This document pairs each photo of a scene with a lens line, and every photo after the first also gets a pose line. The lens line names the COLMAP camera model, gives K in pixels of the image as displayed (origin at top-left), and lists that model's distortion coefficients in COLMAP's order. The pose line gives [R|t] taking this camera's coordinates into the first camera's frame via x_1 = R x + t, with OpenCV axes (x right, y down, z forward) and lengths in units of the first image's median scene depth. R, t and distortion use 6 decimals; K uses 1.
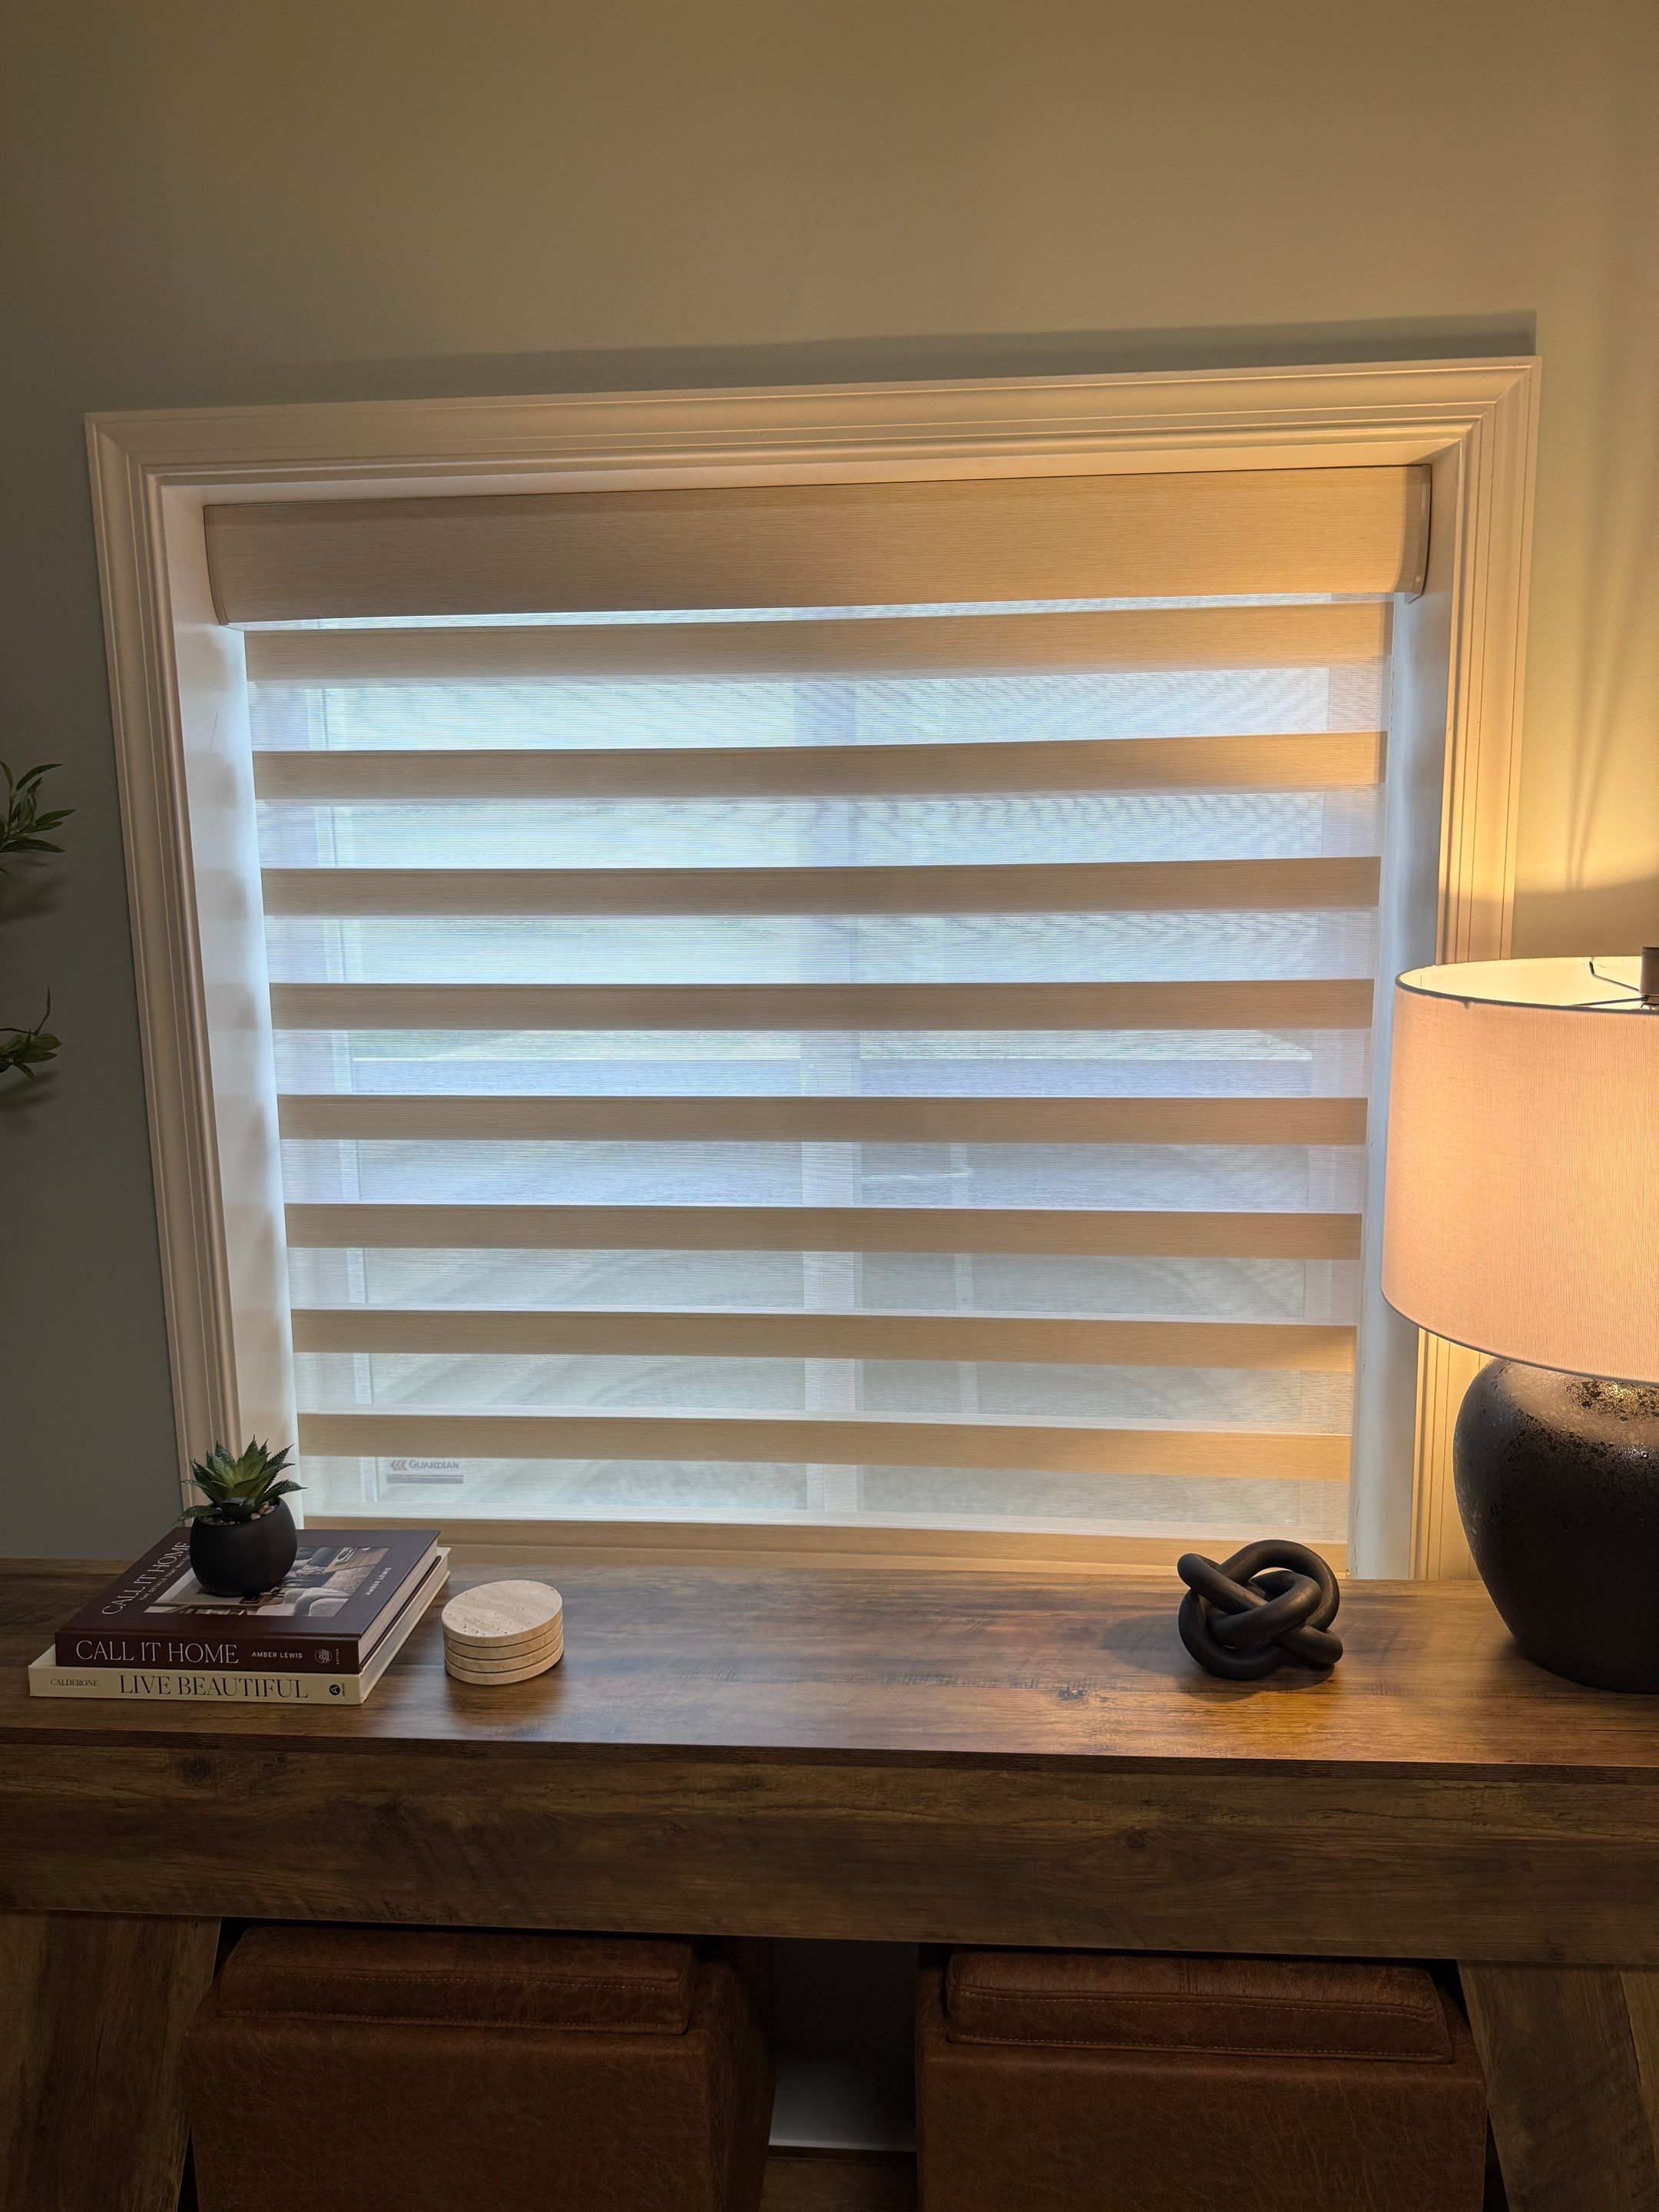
lens RADIAL K [[1550.4, 0, 829.5], [0, 1550.4, 1106.0], [0, 0, 1]] dist [0.024900, -0.060044]
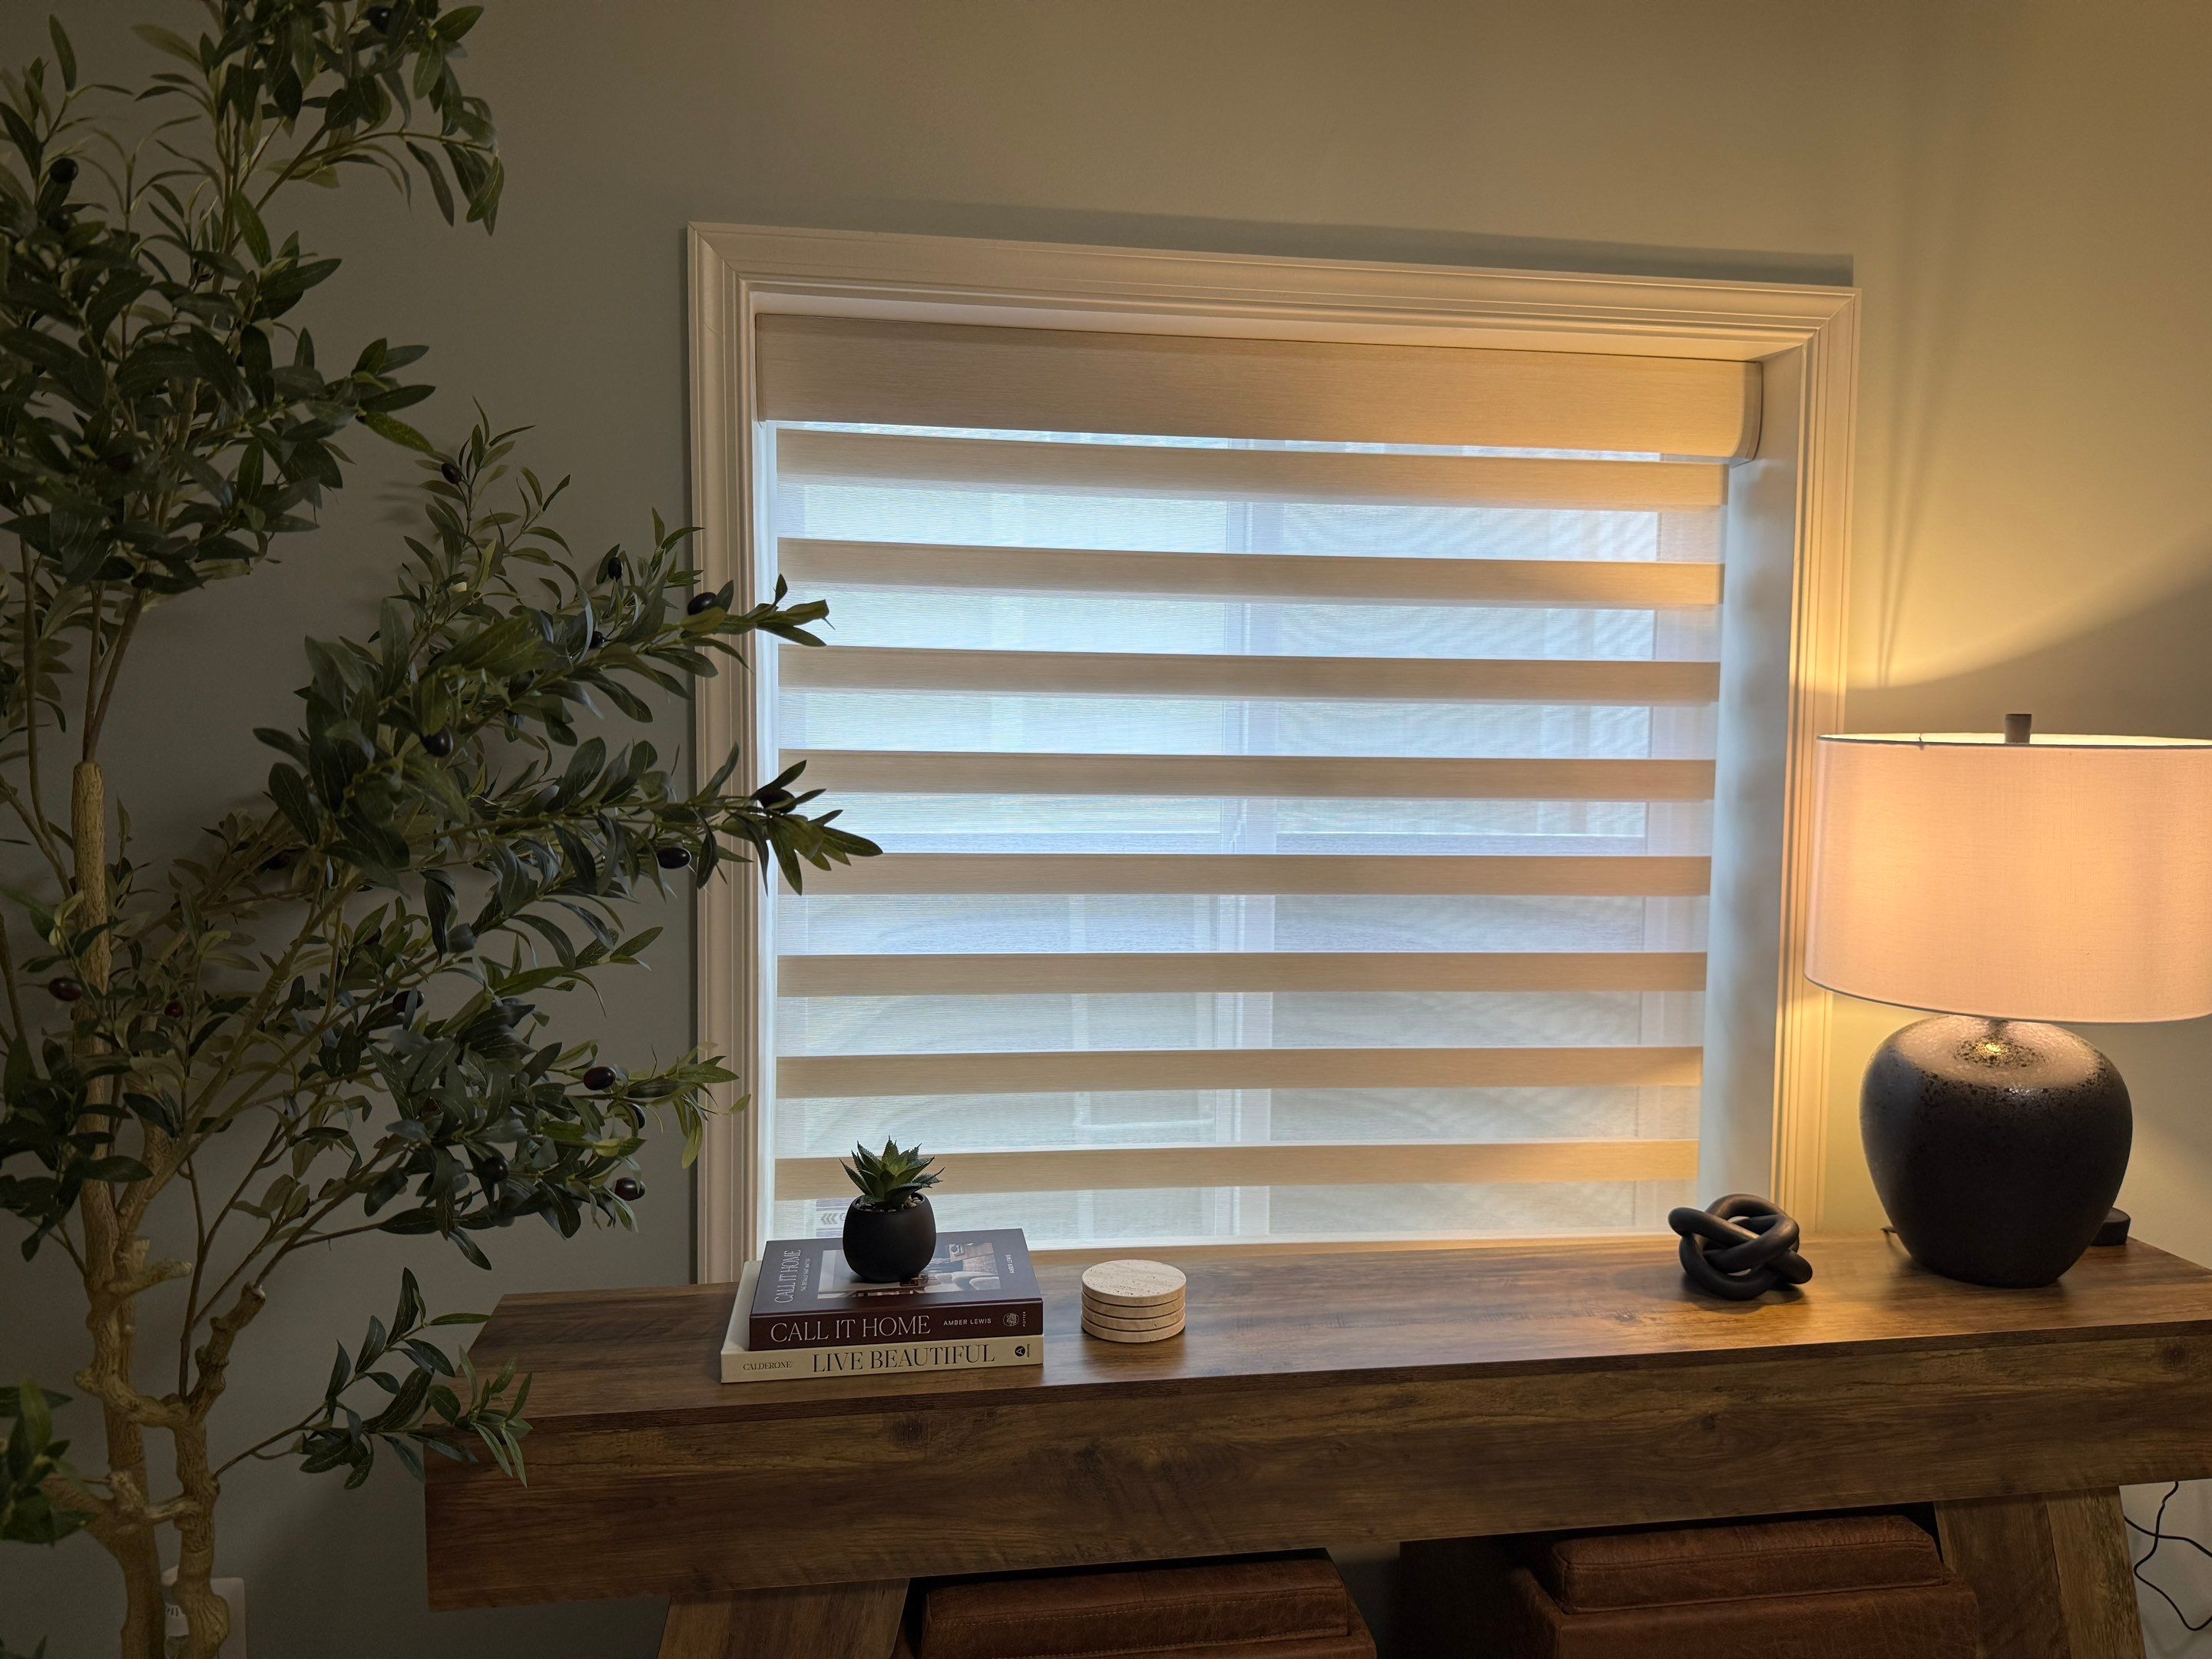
lens RADIAL K [[1550.4, 0, 1106.0], [0, 1550.4, 829.5], [0, 0, 1]] dist [0.024900, -0.060044]
pose [[0.975114, 0.012518, 0.221351, -0.521816], [0.009070, 0.995316, -0.096245, 0.116154], [-0.221519, 0.095858, 0.970433, -0.122351]]
